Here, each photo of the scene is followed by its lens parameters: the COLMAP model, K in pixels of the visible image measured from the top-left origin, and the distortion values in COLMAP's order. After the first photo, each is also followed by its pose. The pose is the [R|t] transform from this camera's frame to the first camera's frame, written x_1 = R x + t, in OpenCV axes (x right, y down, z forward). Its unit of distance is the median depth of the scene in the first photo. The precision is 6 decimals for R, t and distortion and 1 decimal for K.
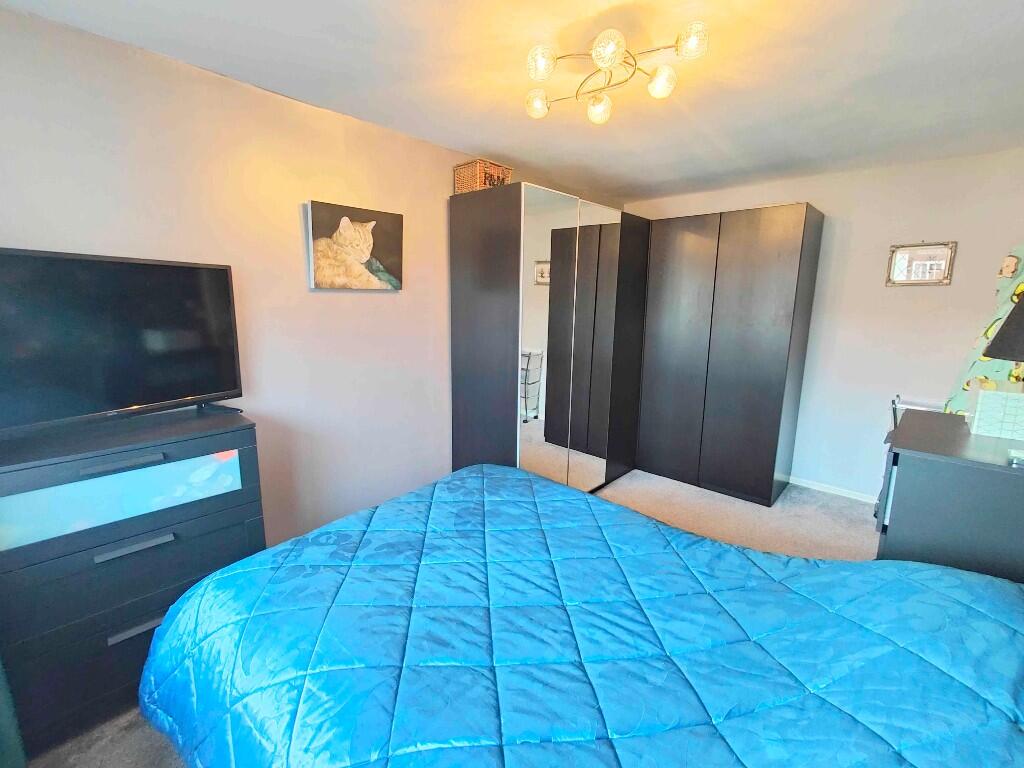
lens RADIAL K [[453.6, 0, 512.8], [0, 453.6, 378.5], [0, 0, 1]] dist [0.017042, 0.000057]
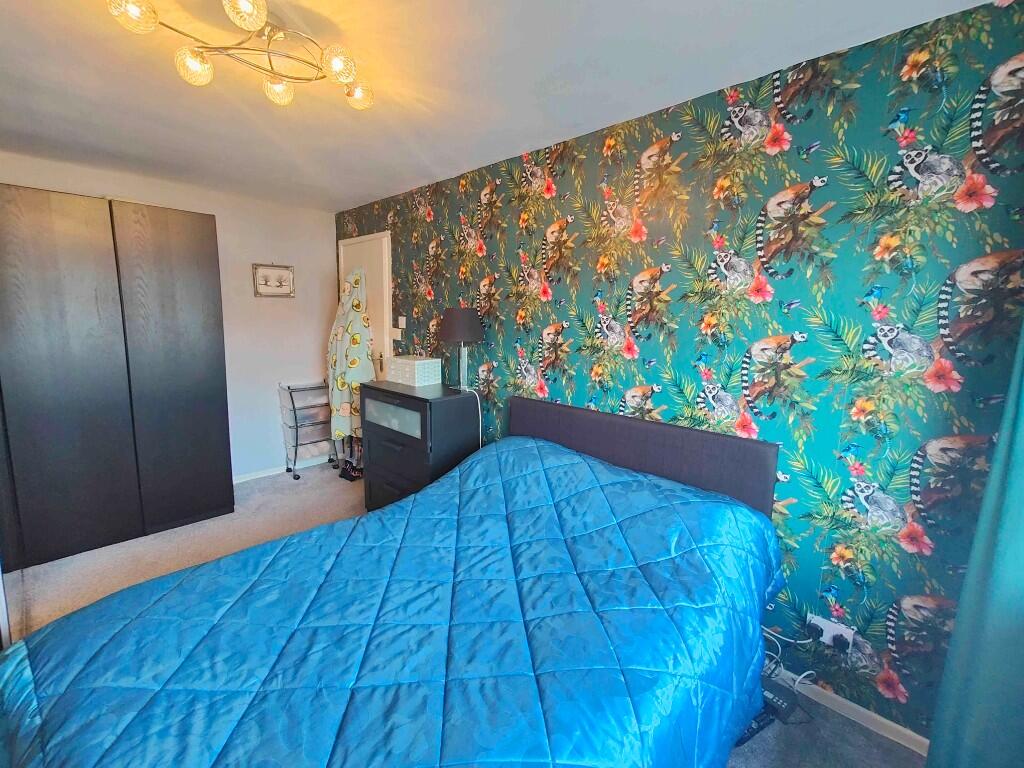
lens RADIAL K [[453.6, 0, 512.8], [0, 453.6, 378.5], [0, 0, 1]] dist [0.017042, 0.000057]
pose [[0.024686, -0.154967, 0.987611, -0.413024], [0.160216, 0.975756, 0.149102, -0.064088], [-0.986773, 0.154551, 0.048916, 0.320708]]
